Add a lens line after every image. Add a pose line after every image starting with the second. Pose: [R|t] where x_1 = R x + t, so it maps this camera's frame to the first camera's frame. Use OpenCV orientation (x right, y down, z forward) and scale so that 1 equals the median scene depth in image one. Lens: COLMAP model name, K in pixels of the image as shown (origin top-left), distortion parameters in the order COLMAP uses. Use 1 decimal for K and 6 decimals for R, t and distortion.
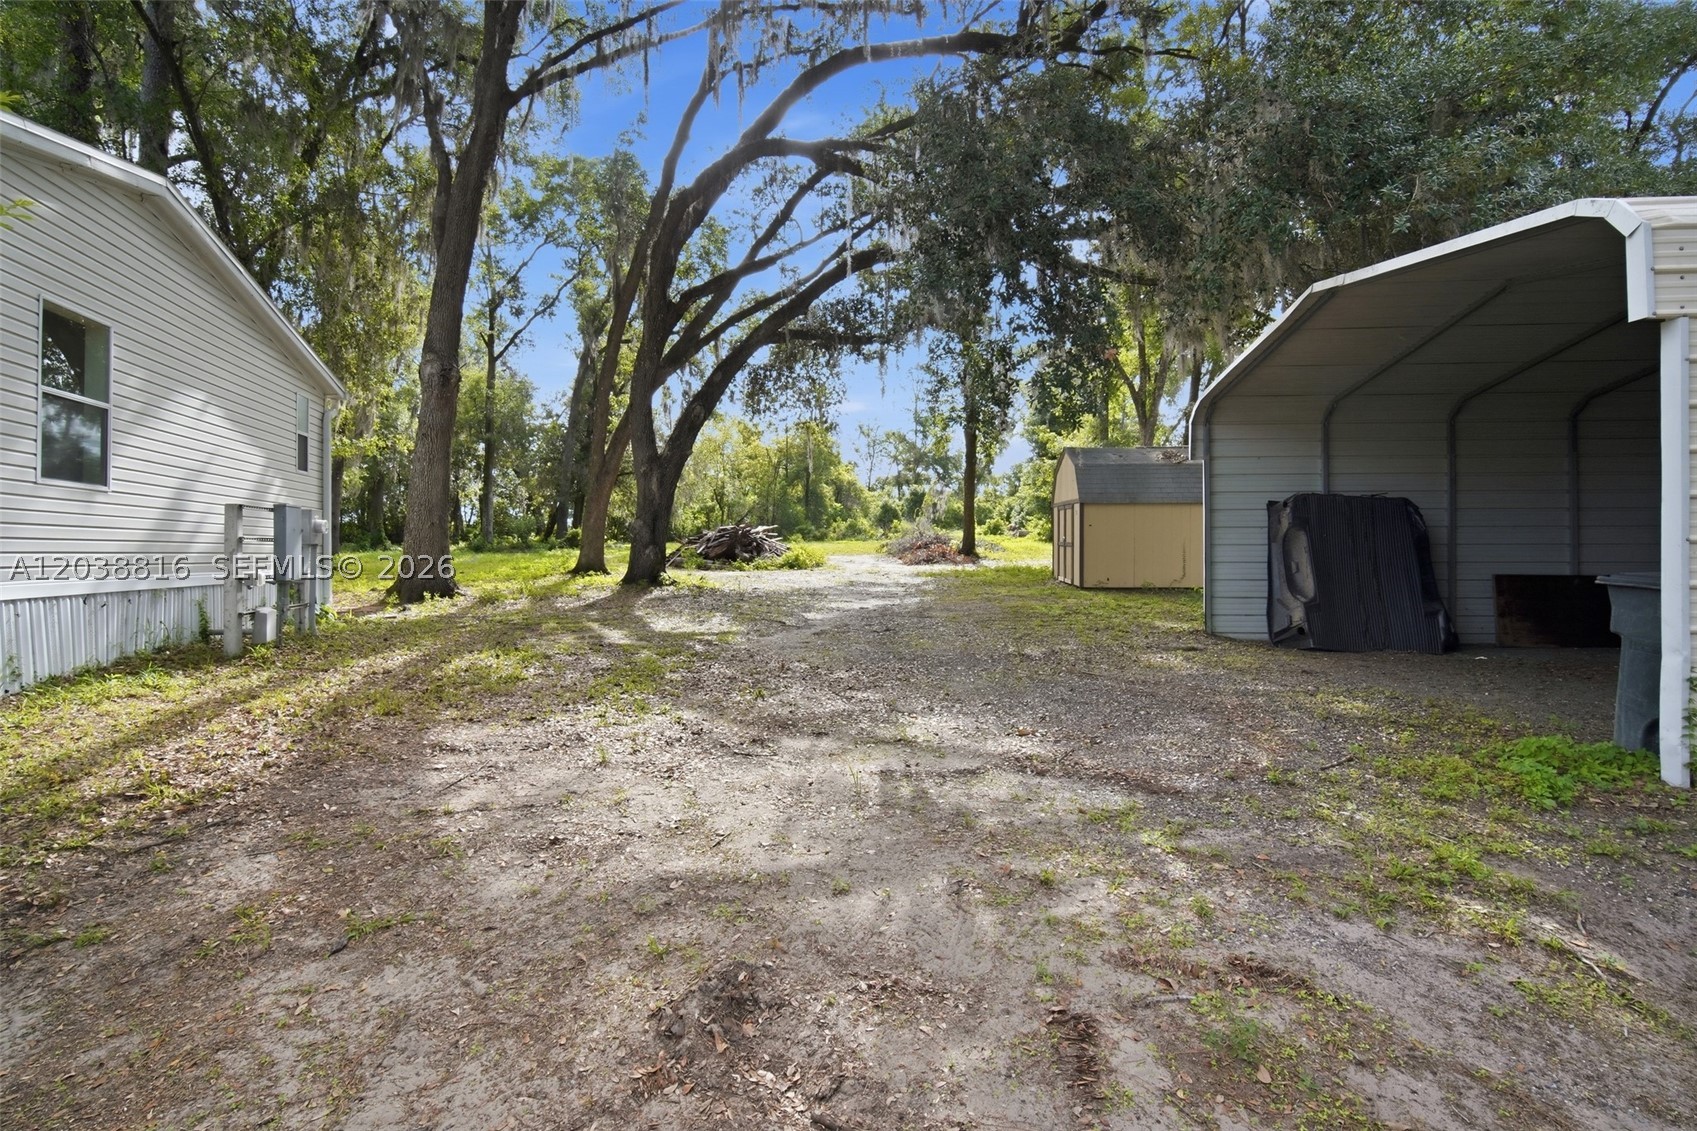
lens RADIAL K [[762.1, 0, 848.7], [0, 762.1, 550.1], [0, 0, 1]] dist [-0.014886, -0.000028]
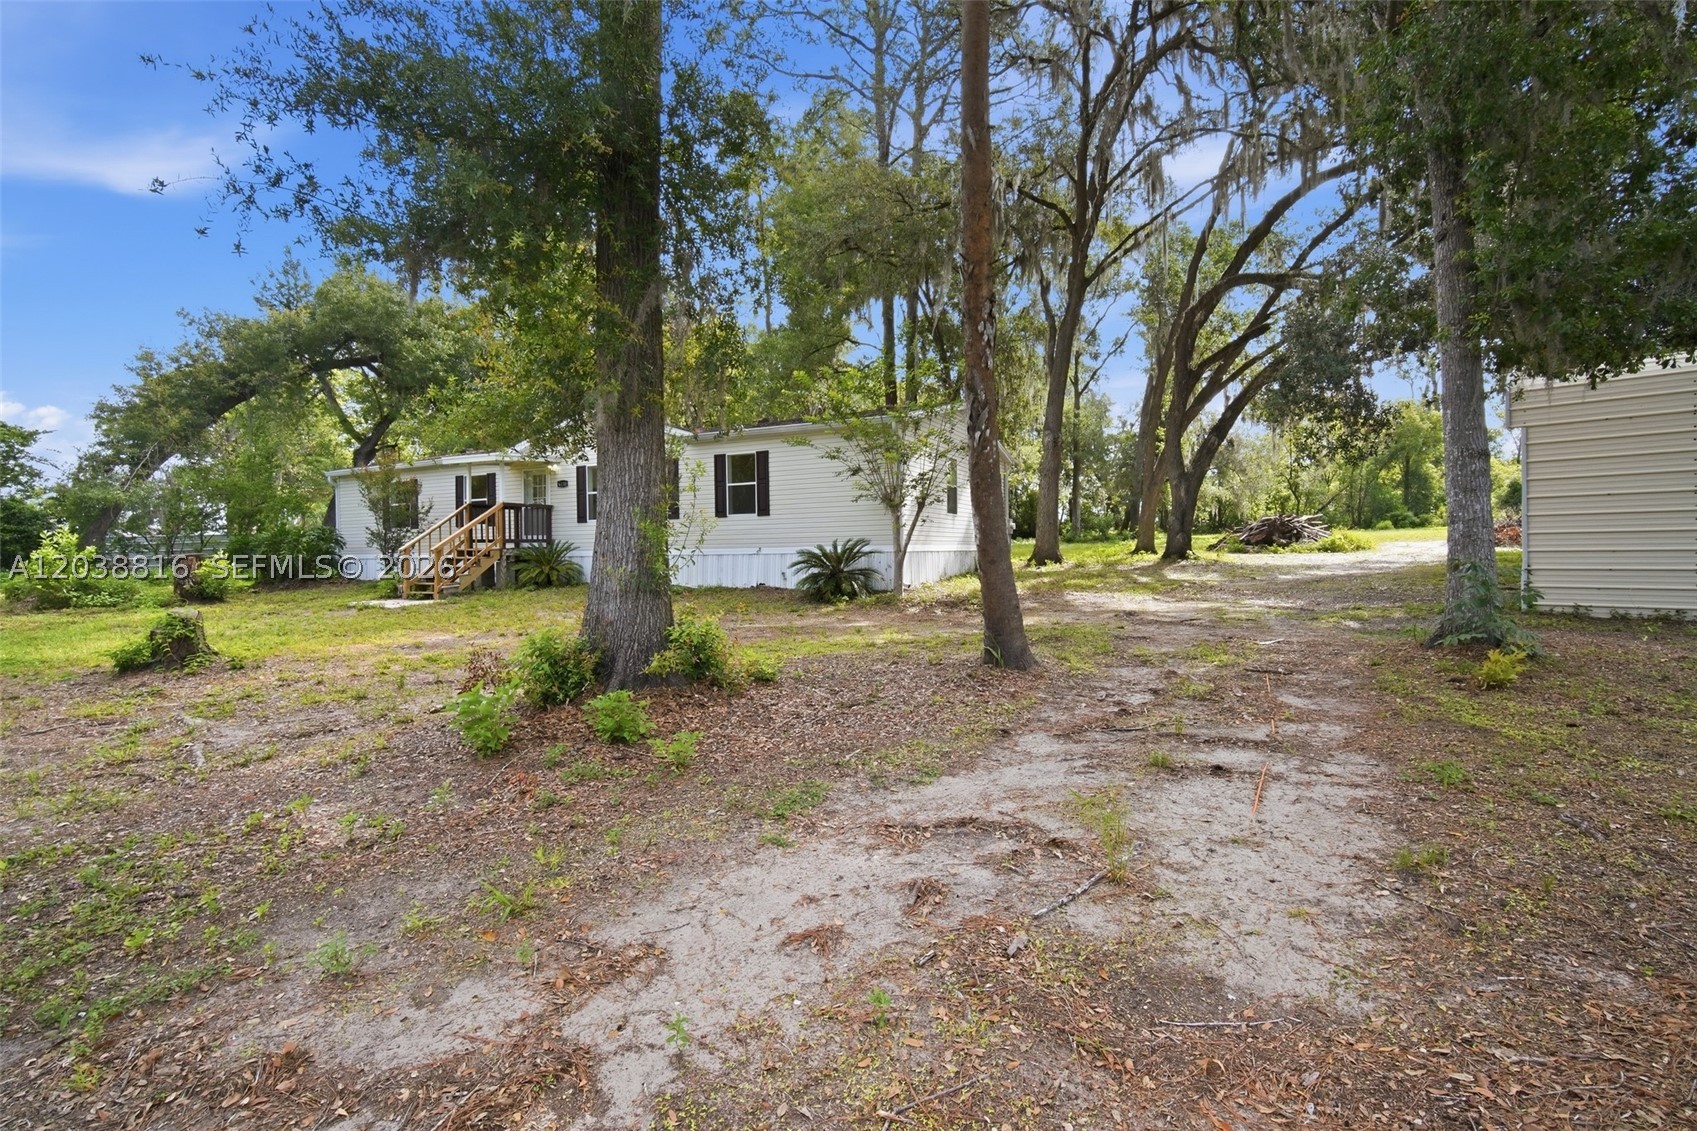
lens RADIAL K [[762.1, 0, 849.4], [0, 762.1, 549.6], [0, 0, 1]] dist [-0.014886, -0.000028]
pose [[0.744593, -0.008594, -0.667463, 0.149239], [0.013174, 0.999912, 0.001822, 0.009095], [0.667389, -0.010150, 0.744640, -0.326566]]
